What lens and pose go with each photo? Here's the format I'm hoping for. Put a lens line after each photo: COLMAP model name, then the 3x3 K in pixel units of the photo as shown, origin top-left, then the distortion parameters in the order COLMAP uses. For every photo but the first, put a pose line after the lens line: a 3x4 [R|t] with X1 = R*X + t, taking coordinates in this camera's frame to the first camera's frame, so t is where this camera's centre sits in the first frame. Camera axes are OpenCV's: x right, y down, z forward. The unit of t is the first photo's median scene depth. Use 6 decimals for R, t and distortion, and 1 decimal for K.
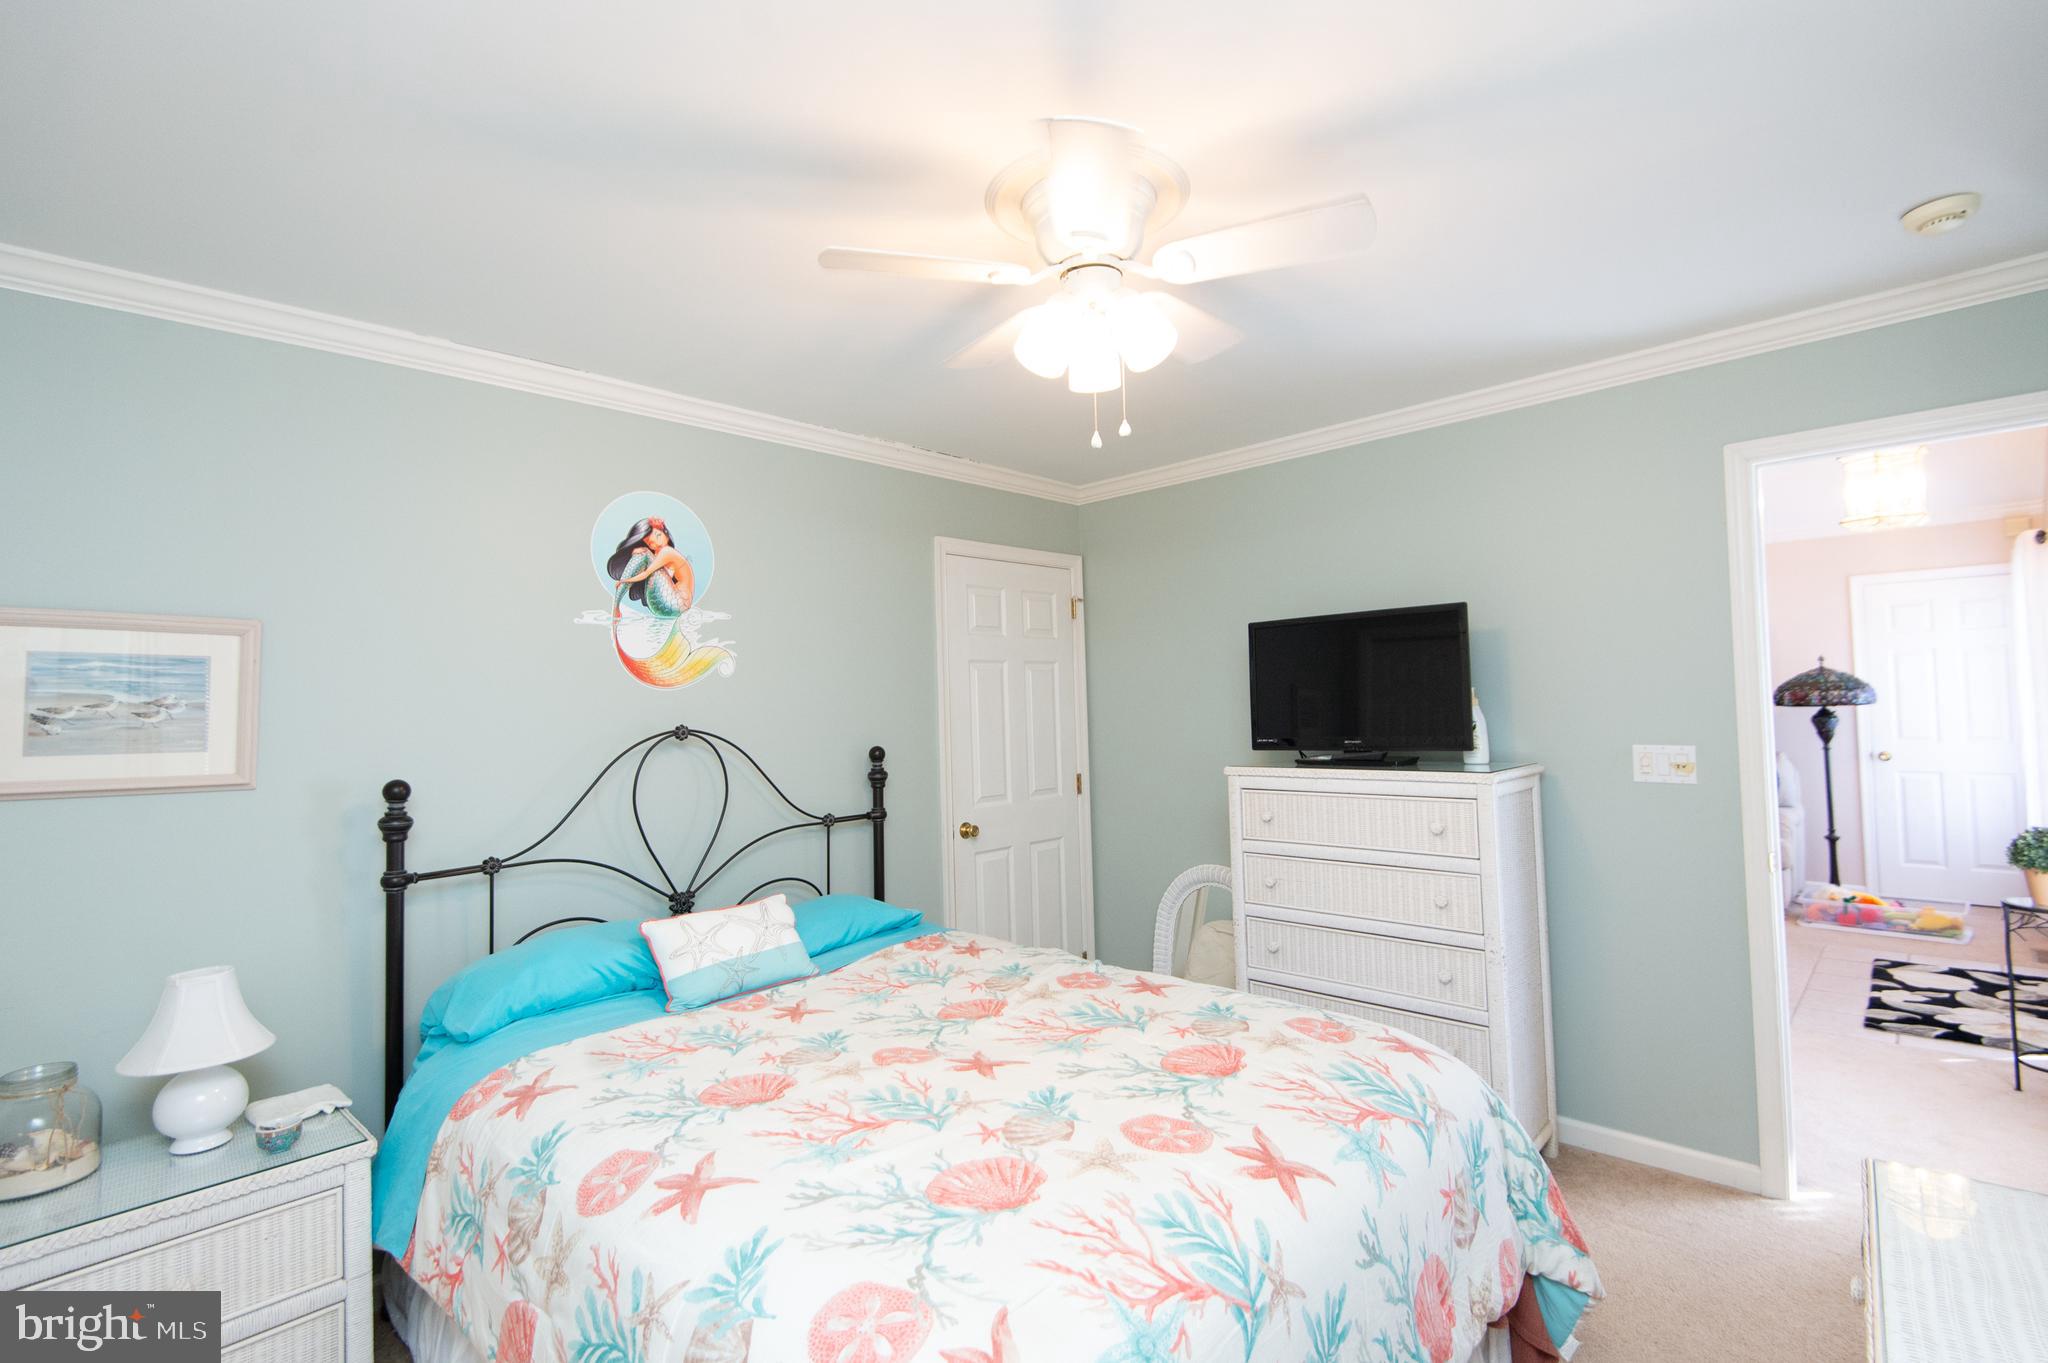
lens RADIAL K [[950.6, 0, 1022.9], [0, 950.6, 672.5], [0, 0, 1]] dist [0.042861, -0.027995]
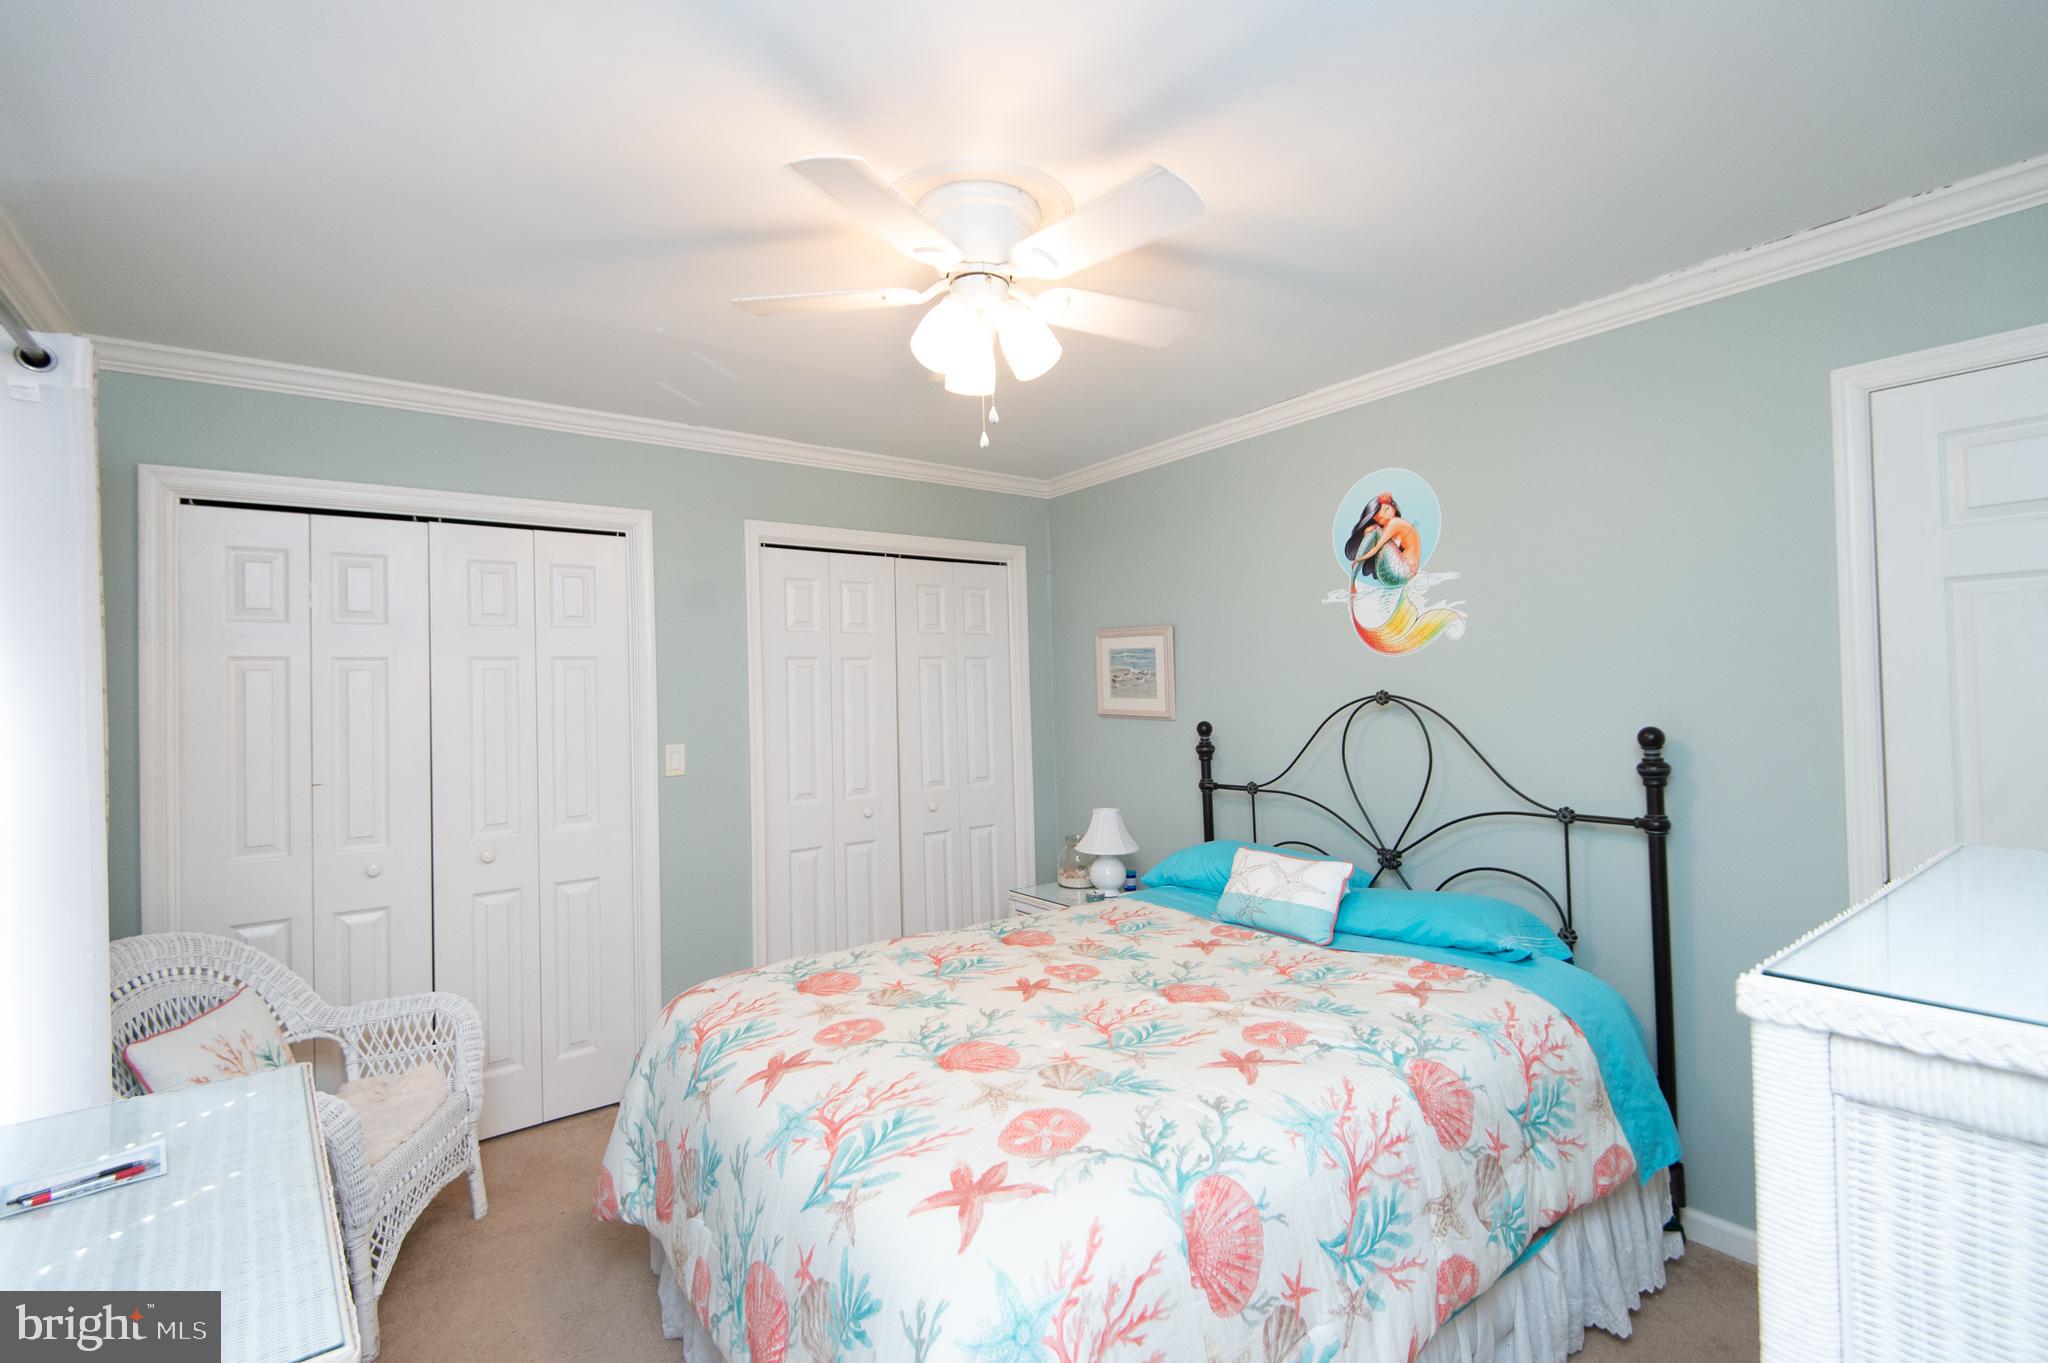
lens RADIAL K [[919.7, 0, 1026.0], [0, 919.7, 673.9], [0, 0, 1]] dist [0.014520, -0.012729]
pose [[-0.167711, 0.014393, -0.985731, 0.743778], [0.061792, 0.998081, 0.004060, 0.009152], [0.983898, -0.060229, -0.168278, 0.831956]]
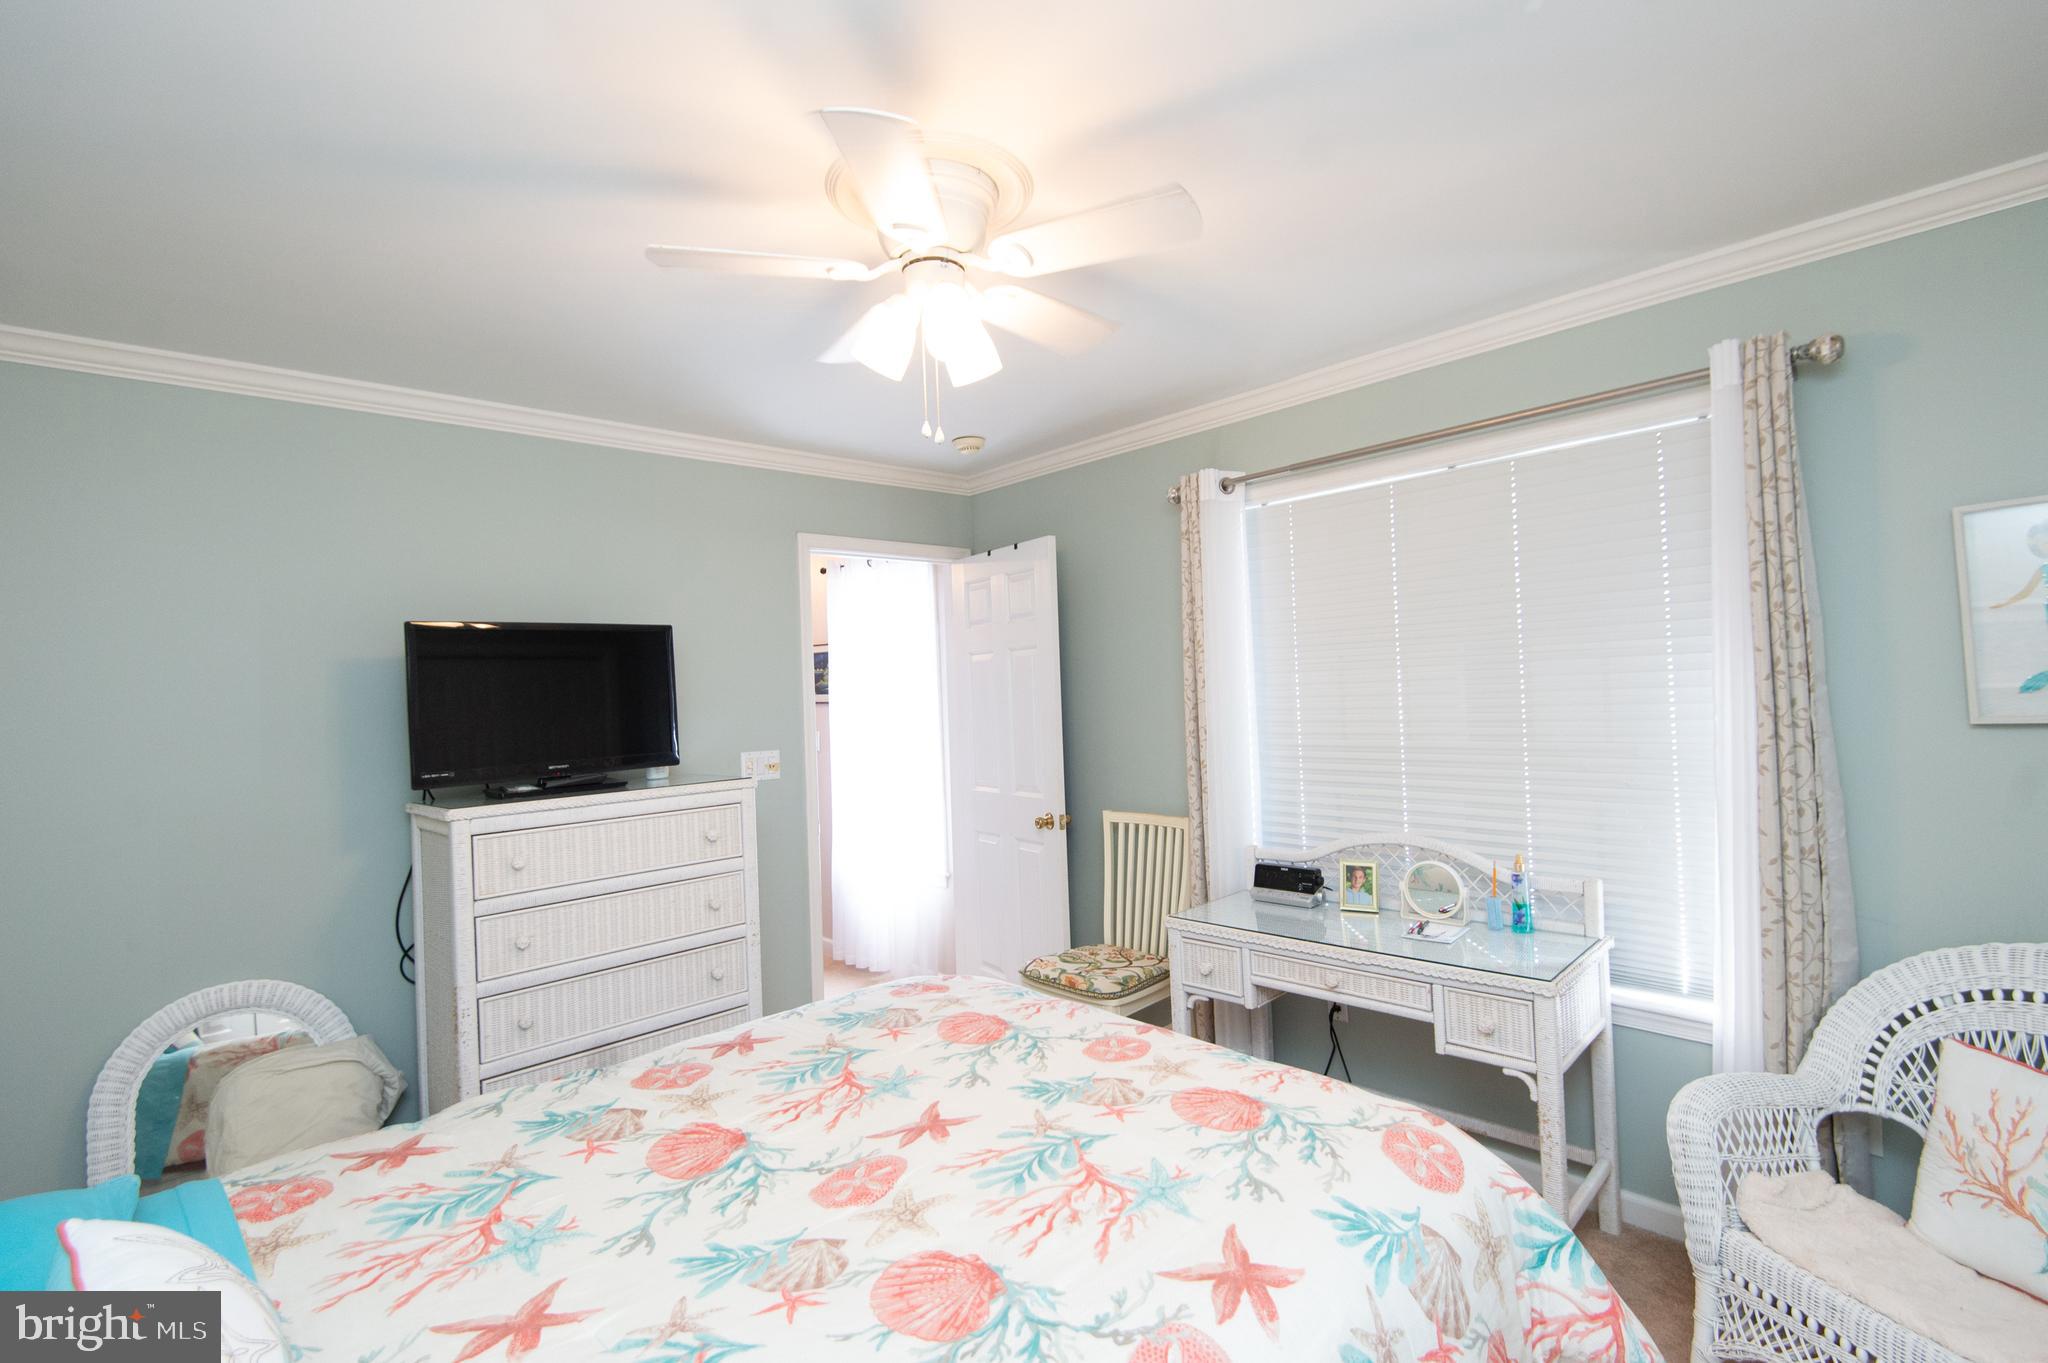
lens RADIAL K [[950.6, 0, 1022.9], [0, 950.6, 672.5], [0, 0, 1]] dist [0.042861, -0.027995]
pose [[0.057120, 0.046856, 0.997267, -0.622574], [0.005574, 0.998868, -0.047250, 0.033321], [-0.998352, 0.008257, 0.056795, 0.594605]]
